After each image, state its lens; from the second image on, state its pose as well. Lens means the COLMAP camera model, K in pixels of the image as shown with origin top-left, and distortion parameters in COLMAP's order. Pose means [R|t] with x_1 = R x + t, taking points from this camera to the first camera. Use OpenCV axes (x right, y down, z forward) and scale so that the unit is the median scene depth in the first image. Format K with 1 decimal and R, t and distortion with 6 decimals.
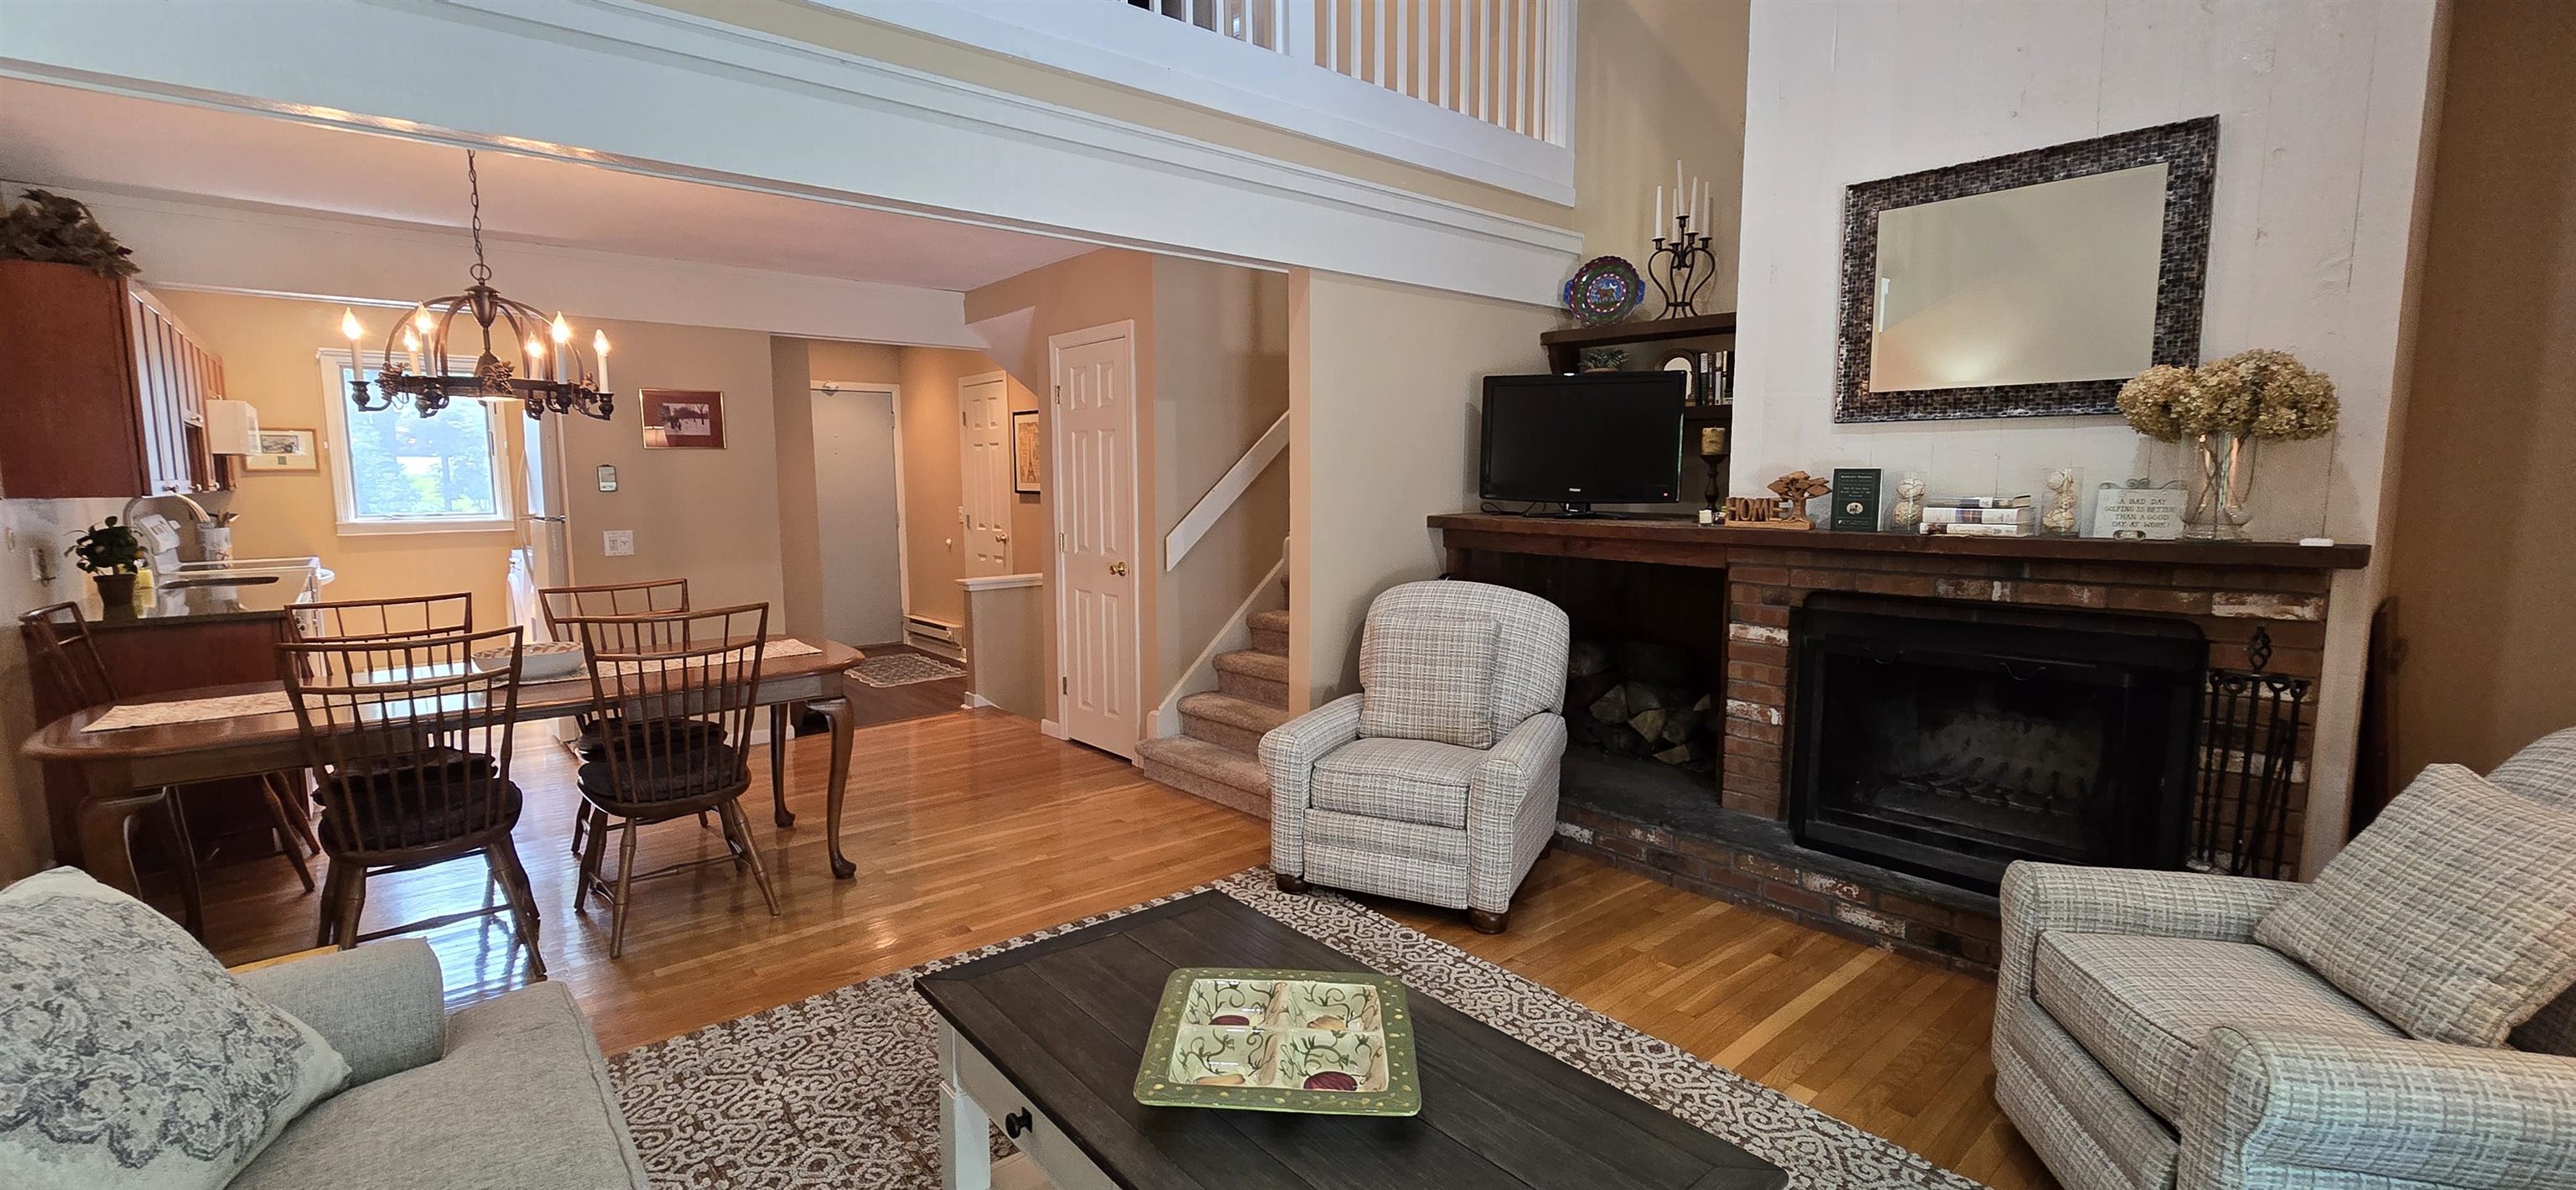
lens RADIAL K [[1057.0, 0, 1275.9], [0, 1057.0, 594.3], [0, 0, 1]] dist [-0.012011, 0.002866]
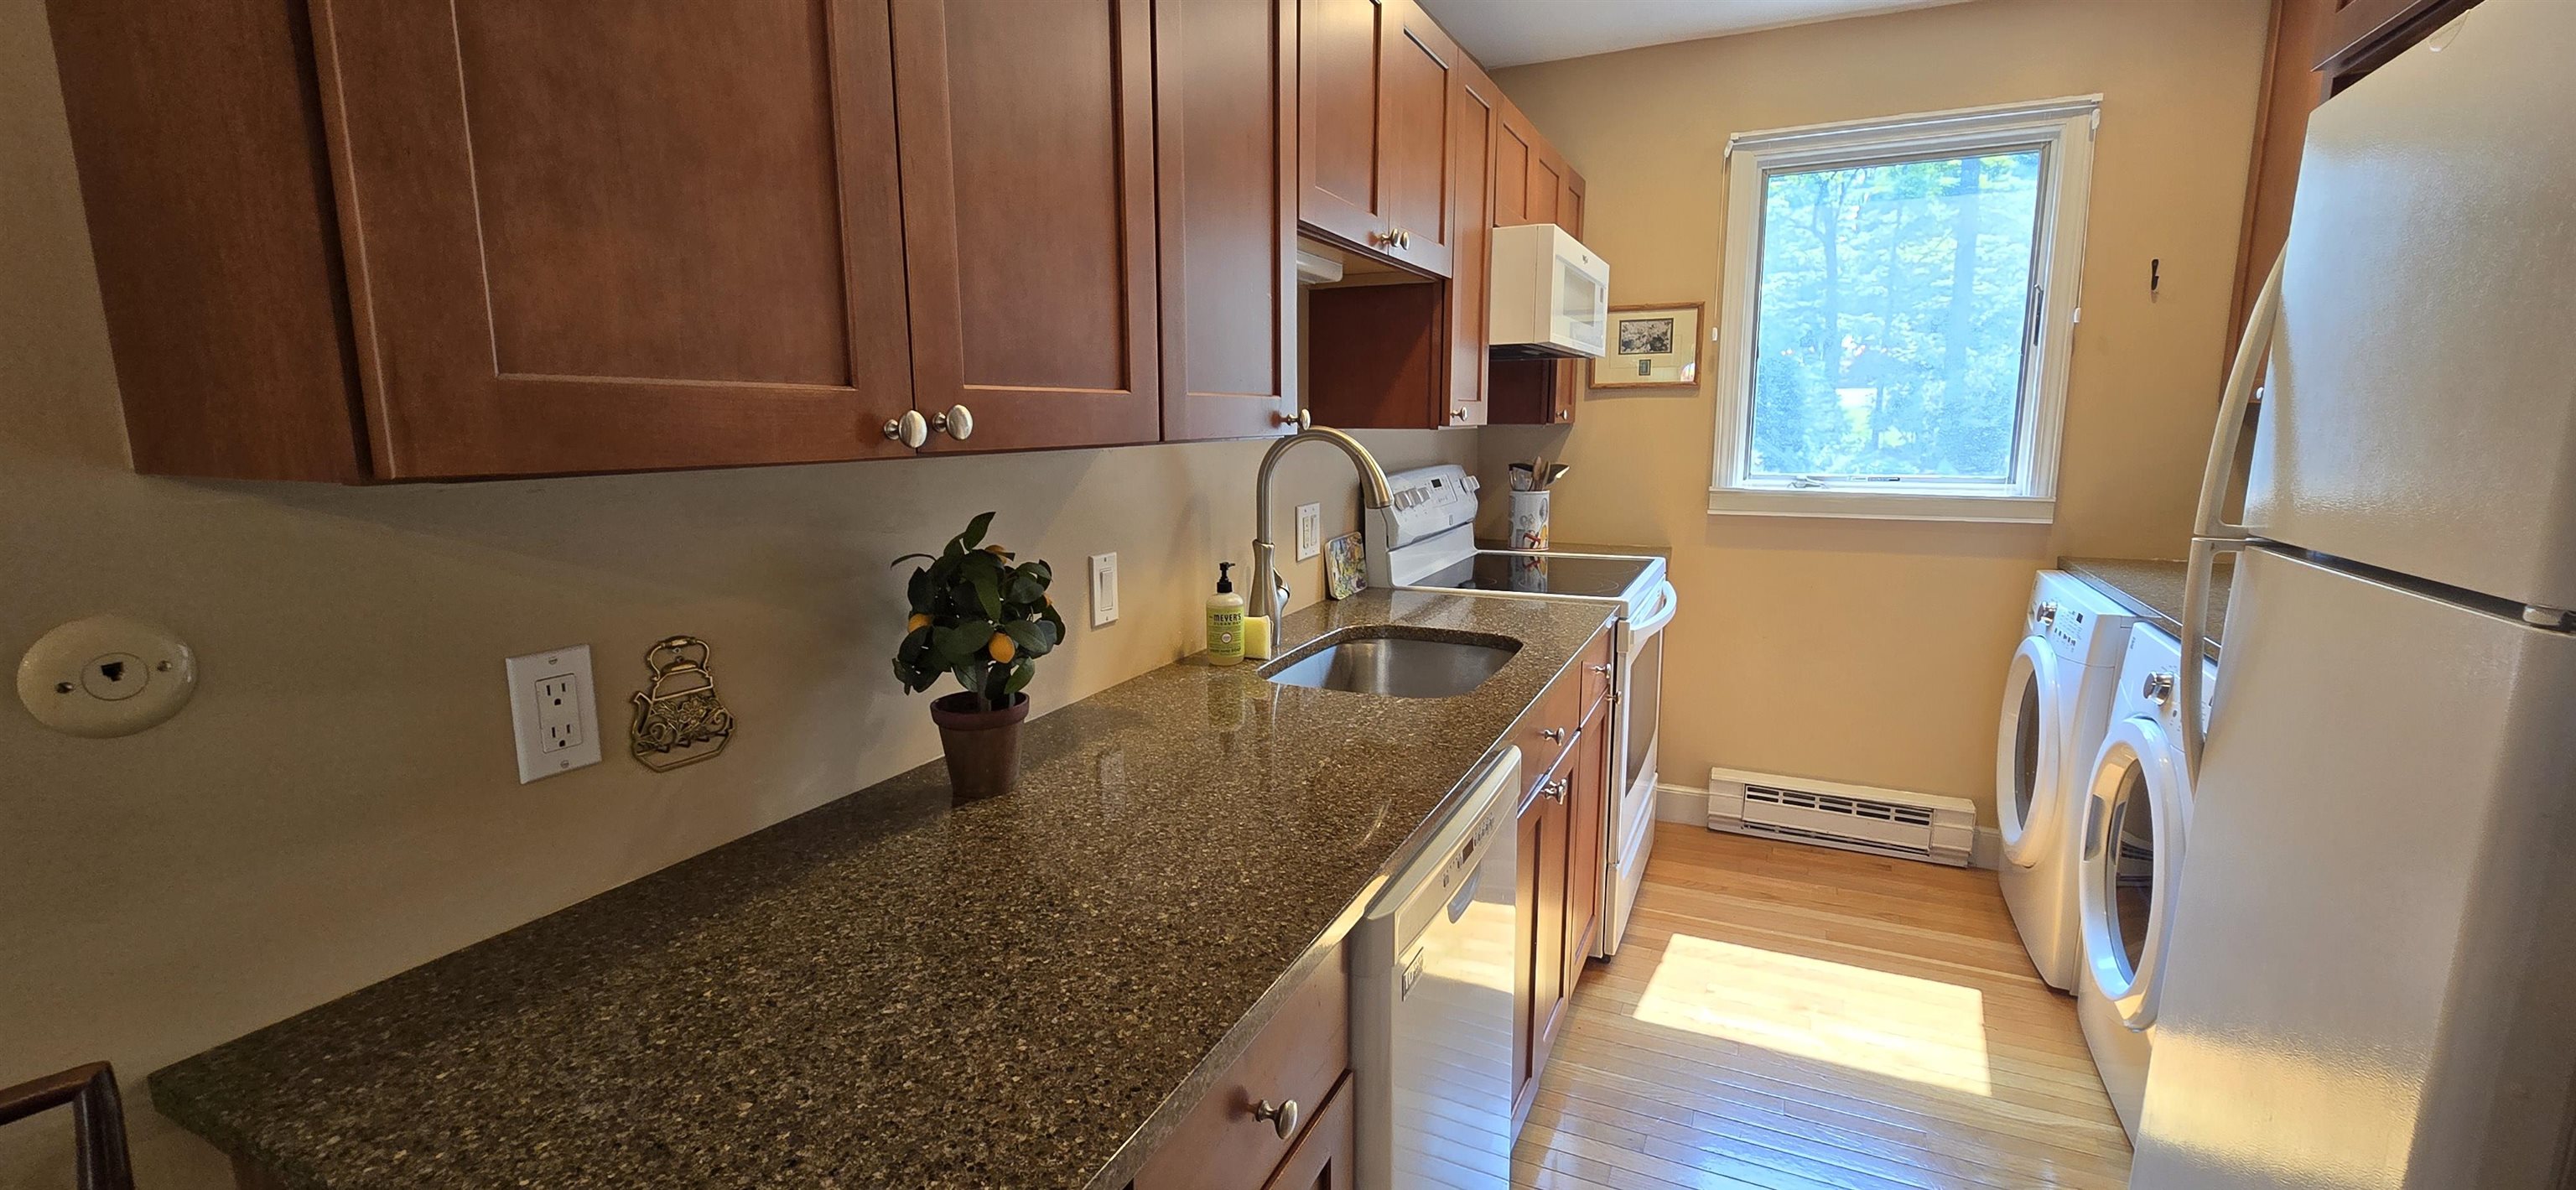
lens RADIAL K [[1057.0, 0, 1275.9], [0, 1057.0, 594.3], [0, 0, 1]] dist [-0.012011, 0.002866]
pose [[0.385430, 0.152963, -0.909970, -0.887303], [-0.094910, 0.987506, 0.125796, -0.108889], [0.917843, 0.037880, 0.395132, 1.068668]]
